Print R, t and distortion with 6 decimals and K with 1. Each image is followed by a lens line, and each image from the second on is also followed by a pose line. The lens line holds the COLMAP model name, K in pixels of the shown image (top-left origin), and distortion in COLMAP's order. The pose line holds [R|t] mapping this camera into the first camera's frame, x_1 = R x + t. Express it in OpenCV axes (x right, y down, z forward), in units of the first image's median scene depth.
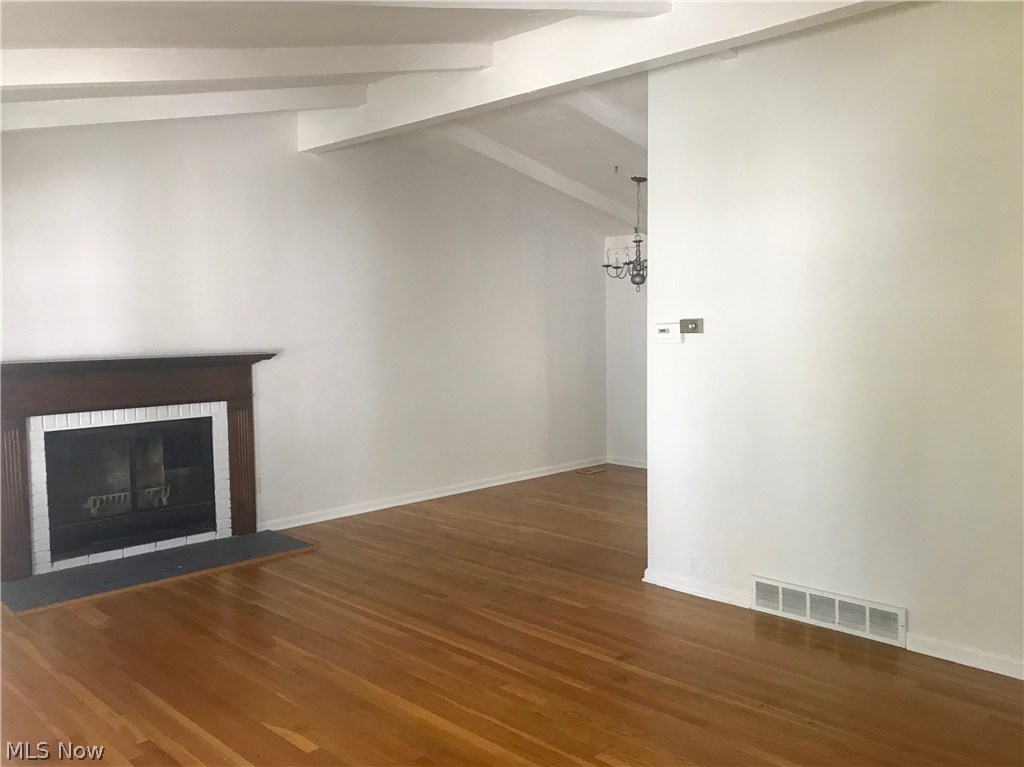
lens RADIAL K [[823.0, 0, 512.0], [0, 823.0, 383.5], [0, 0, 1]] dist [-0.039023, 0.000306]
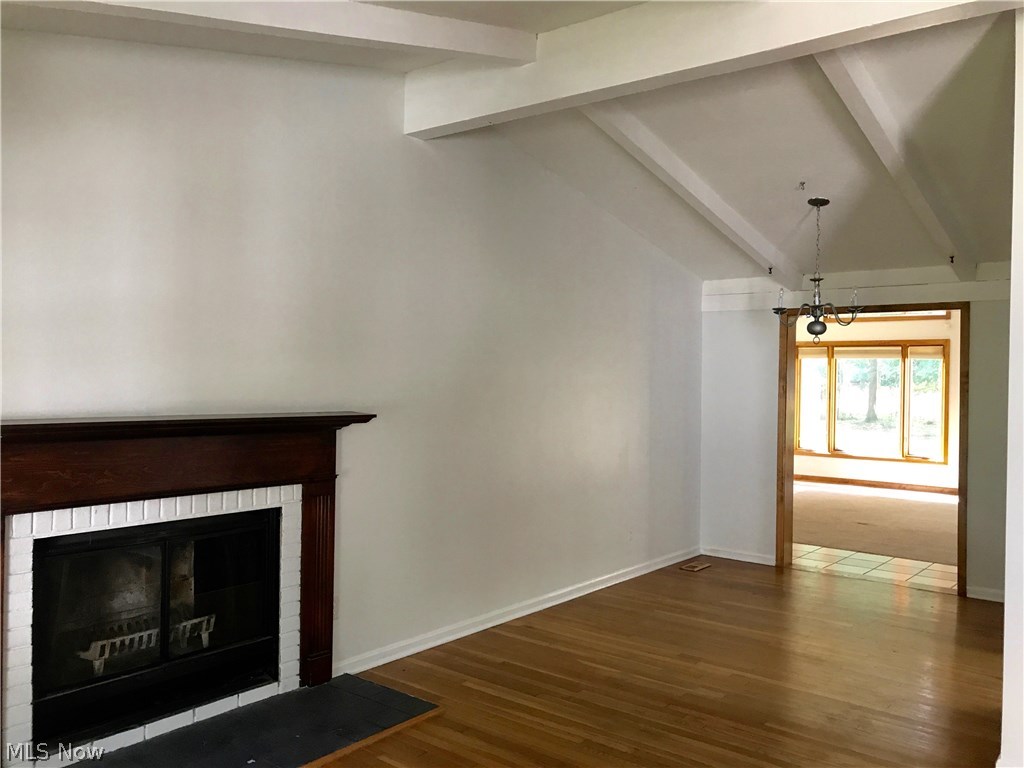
lens RADIAL K [[836.7, 0, 512.0], [0, 836.7, 384.0], [0, 0, 1]] dist [0.009234, -0.002365]
pose [[0.995226, 0.027072, 0.093763, -0.244640], [-0.020653, 0.997419, -0.068760, -0.016793], [-0.095382, 0.066495, 0.993217, 0.294608]]
